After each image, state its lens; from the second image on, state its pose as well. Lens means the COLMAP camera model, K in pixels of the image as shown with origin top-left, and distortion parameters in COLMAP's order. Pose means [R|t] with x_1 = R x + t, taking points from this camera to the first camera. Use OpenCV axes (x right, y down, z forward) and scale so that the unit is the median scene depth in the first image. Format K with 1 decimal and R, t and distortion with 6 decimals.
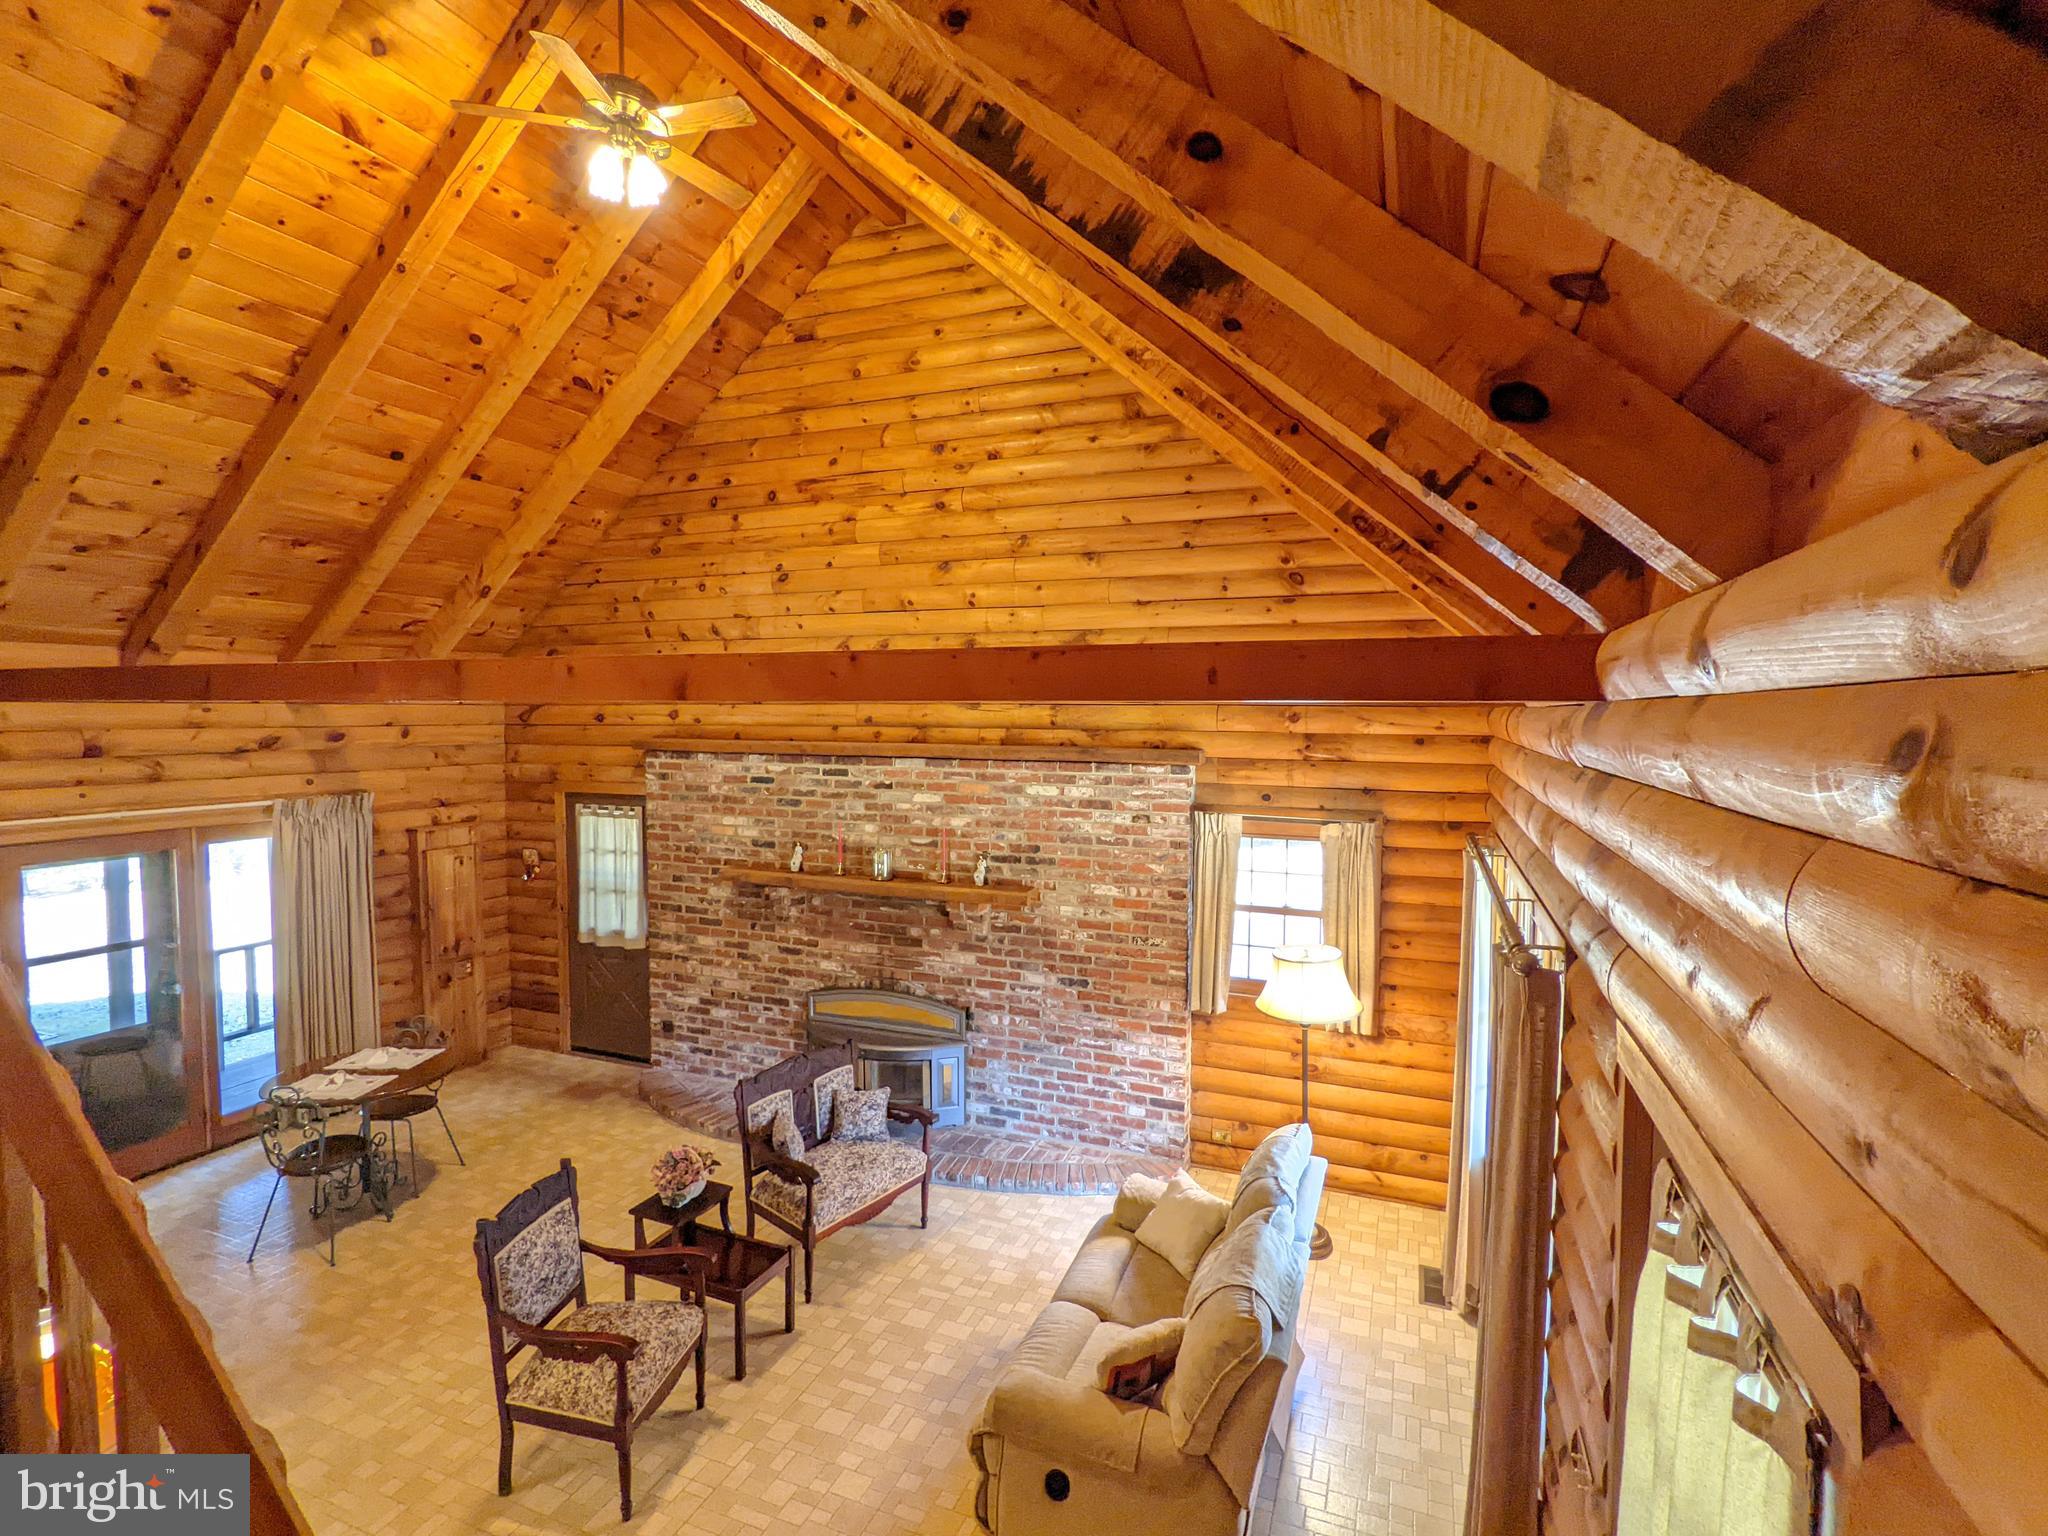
lens RADIAL K [[969.3, 0, 1024.0], [0, 969.3, 765.2], [0, 0, 1]] dist [0.000194, -0.000344]
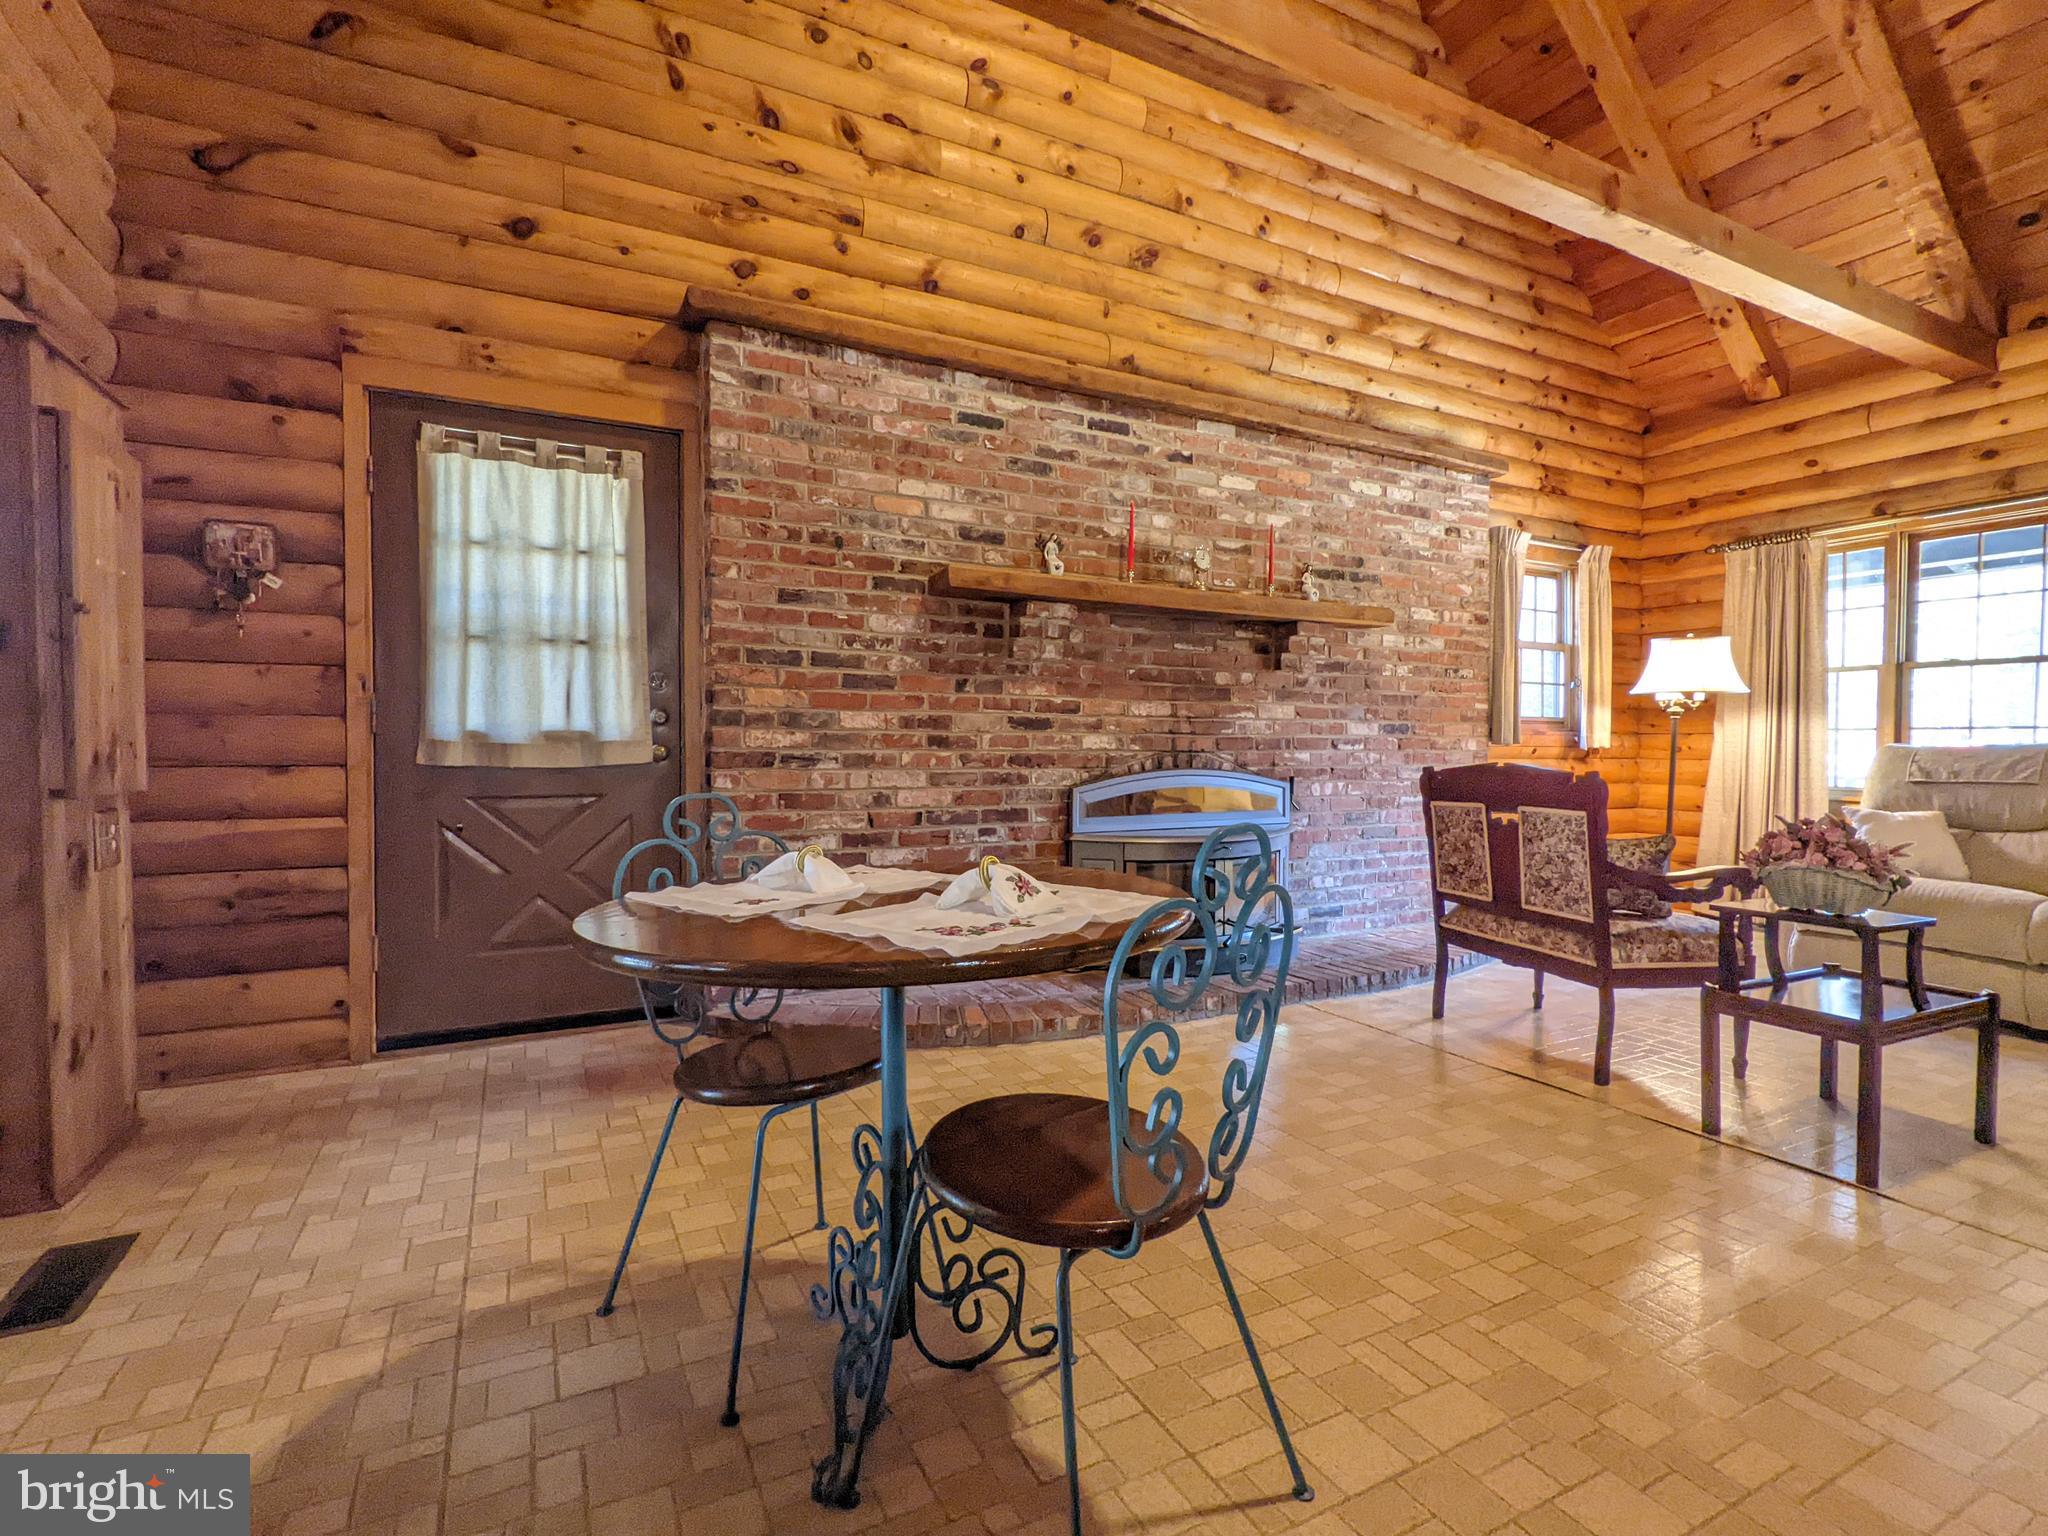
lens RADIAL K [[969.3, 0, 1020.8], [0, 969.3, 764.9], [0, 0, 1]] dist [0.000194, -0.000344]
pose [[0.653920, -0.016945, 0.756374, -0.694131], [0.041008, 0.999073, -0.013072, 0.226114], [-0.755451, 0.039565, 0.654009, 0.631678]]
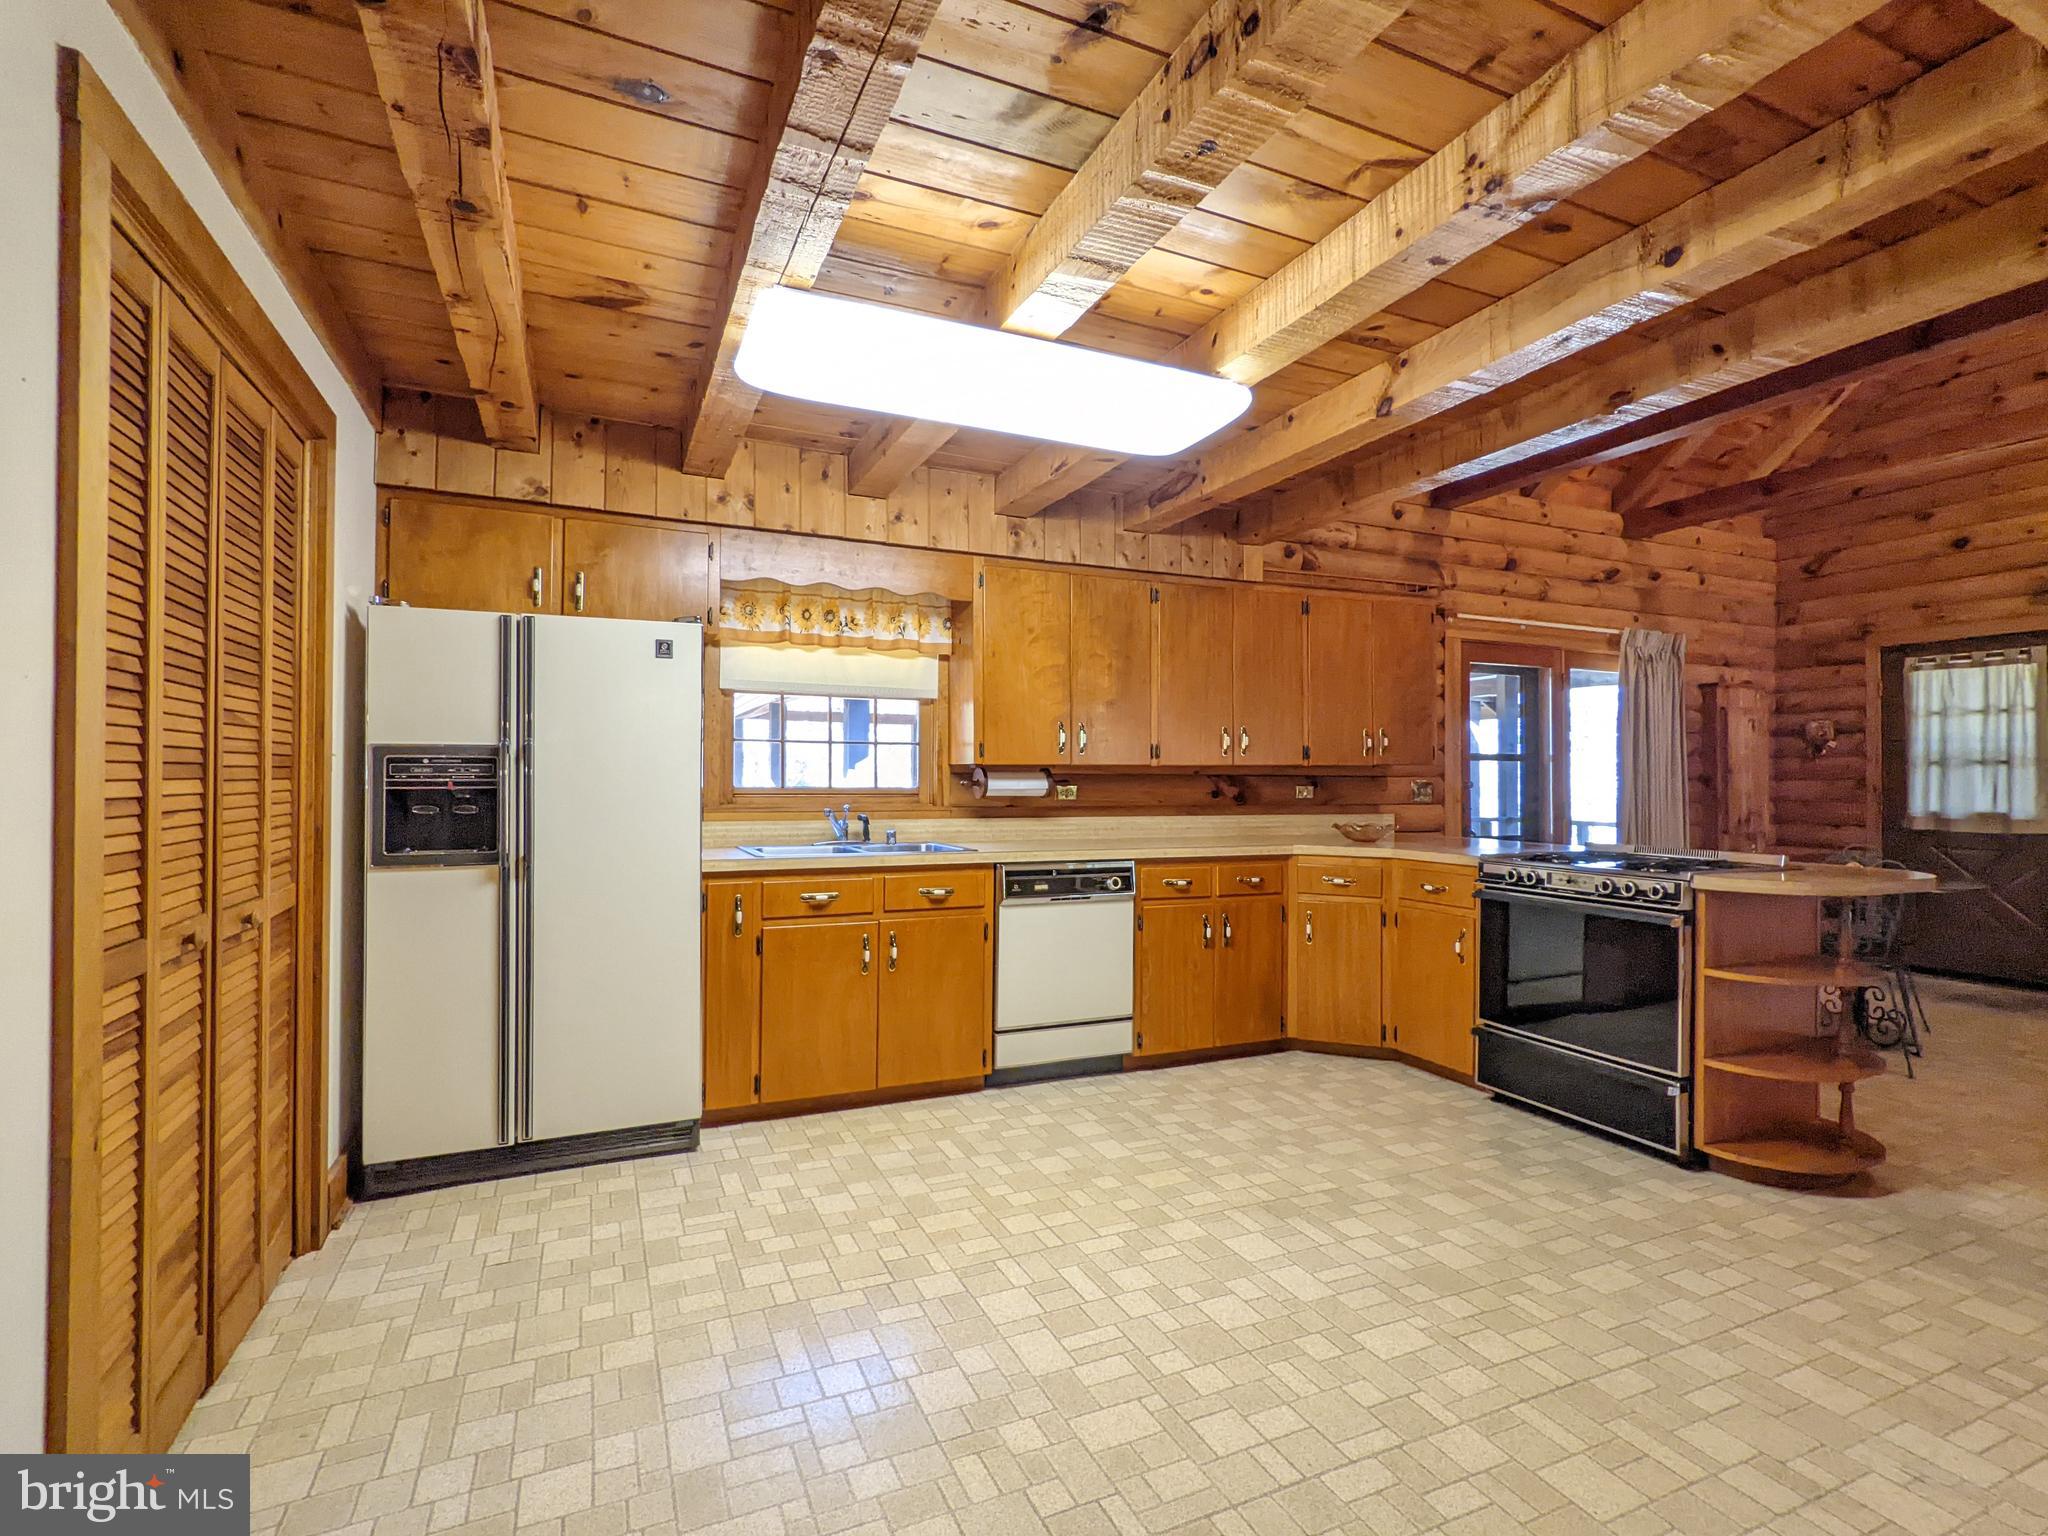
lens RADIAL K [[969.3, 0, 1021.2], [0, 969.3, 764.1], [0, 0, 1]] dist [0.000194, -0.000344]
pose [[0.714720, -0.008999, -0.699353, -0.485255], [-0.040960, 0.997662, -0.054698, 0.232651], [0.698210, 0.067739, 0.712681, -0.105740]]
